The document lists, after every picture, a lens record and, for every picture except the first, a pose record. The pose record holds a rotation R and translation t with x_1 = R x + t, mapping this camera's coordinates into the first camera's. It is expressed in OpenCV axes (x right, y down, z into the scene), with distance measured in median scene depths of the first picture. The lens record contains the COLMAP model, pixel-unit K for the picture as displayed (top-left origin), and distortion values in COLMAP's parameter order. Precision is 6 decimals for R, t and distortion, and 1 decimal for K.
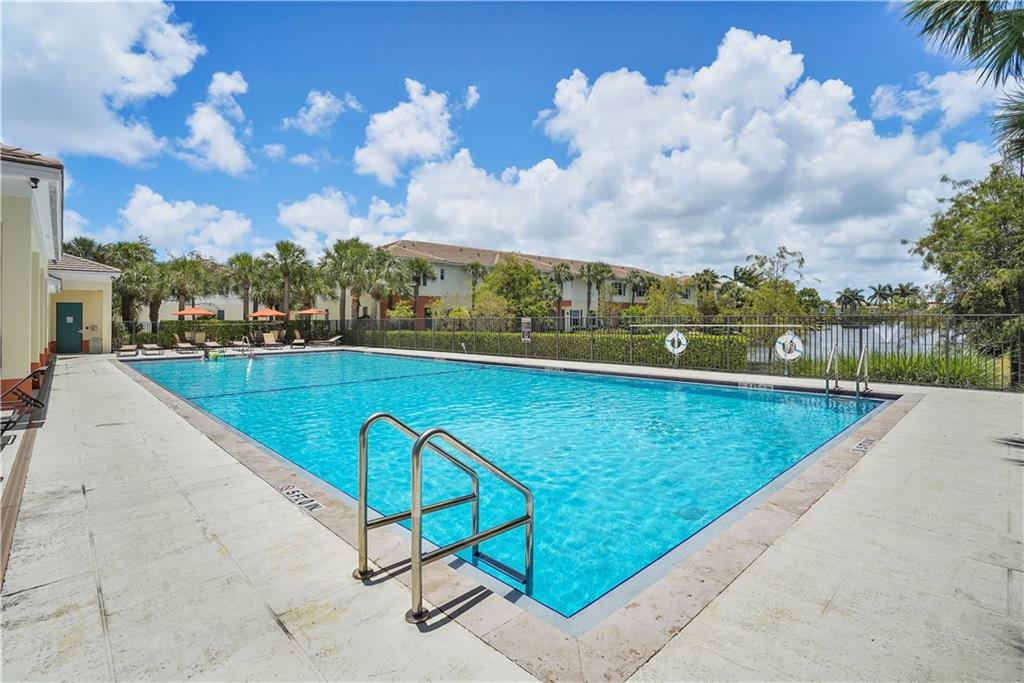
lens RADIAL K [[466.3, 0, 512.1], [0, 466.3, 332.6], [0, 0, 1]] dist [-0.000432, -0.000030]
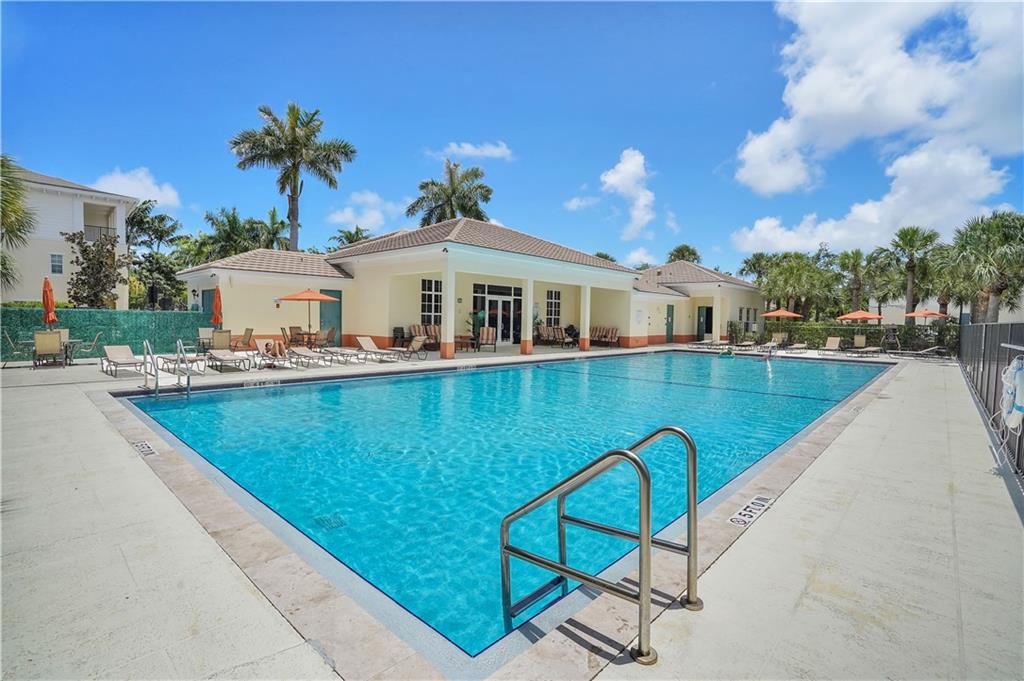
lens RADIAL K [[466.3, 0, 511.8], [0, 466.3, 342.2], [0, 0, 1]] dist [-0.000432, -0.000030]
pose [[-0.054495, -0.034698, 0.997911, -1.012186], [0.005692, 0.999369, 0.035060, -0.005426], [-0.998498, 0.007591, -0.054263, 1.156684]]
